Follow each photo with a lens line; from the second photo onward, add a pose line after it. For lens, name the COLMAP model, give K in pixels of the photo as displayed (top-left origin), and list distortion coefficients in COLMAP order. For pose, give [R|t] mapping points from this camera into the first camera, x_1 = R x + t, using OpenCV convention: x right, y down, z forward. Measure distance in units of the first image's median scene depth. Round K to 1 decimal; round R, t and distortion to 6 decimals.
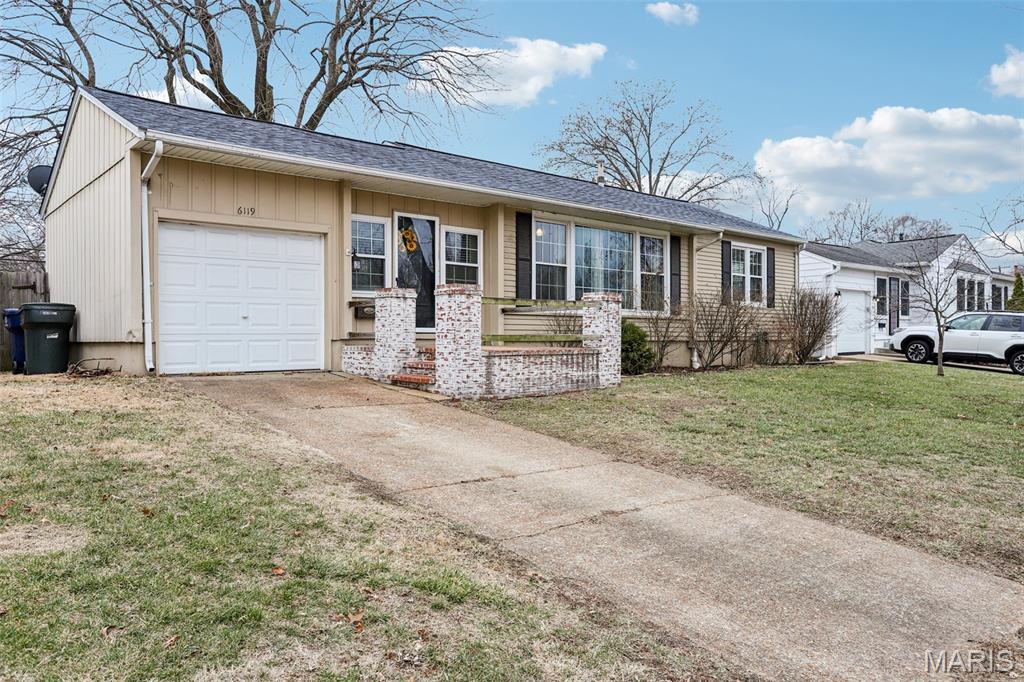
lens RADIAL K [[724.9, 0, 512.0], [0, 724.9, 341.0], [0, 0, 1]] dist [-0.033343, -0.000461]
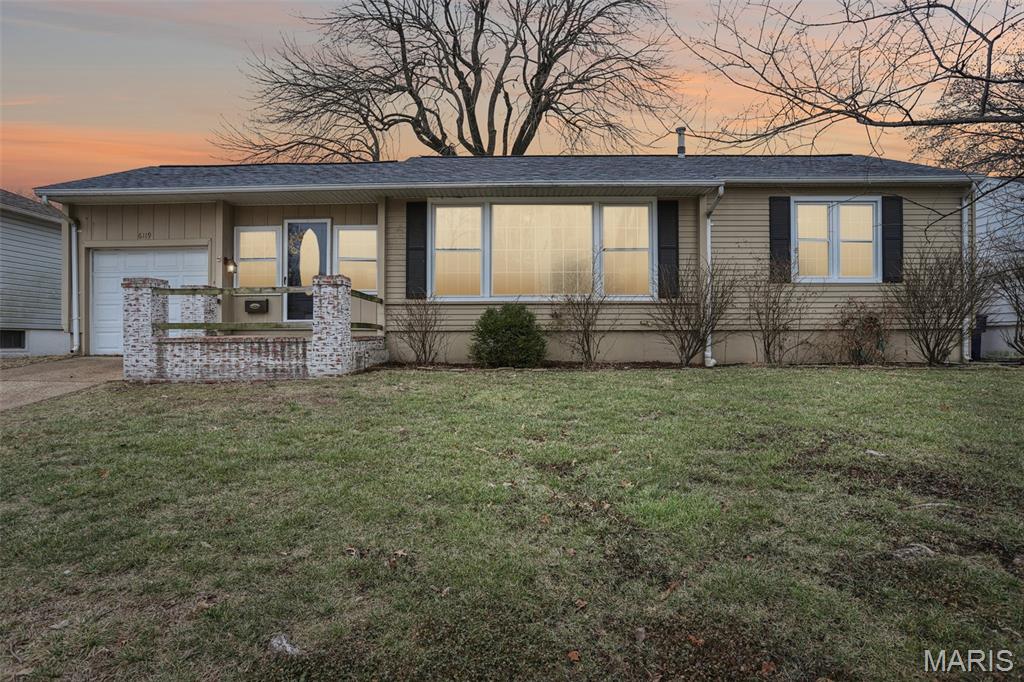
lens RADIAL K [[601.1, 0, 512.0], [0, 601.1, 341.0], [0, 0, 1]] dist [-0.043051, -0.000048]
pose [[0.748862, -0.000174, -0.662726, 0.855855], [0.001419, 0.999998, 0.001342, 0.015854], [0.662724, -0.001945, 0.748861, 0.616764]]
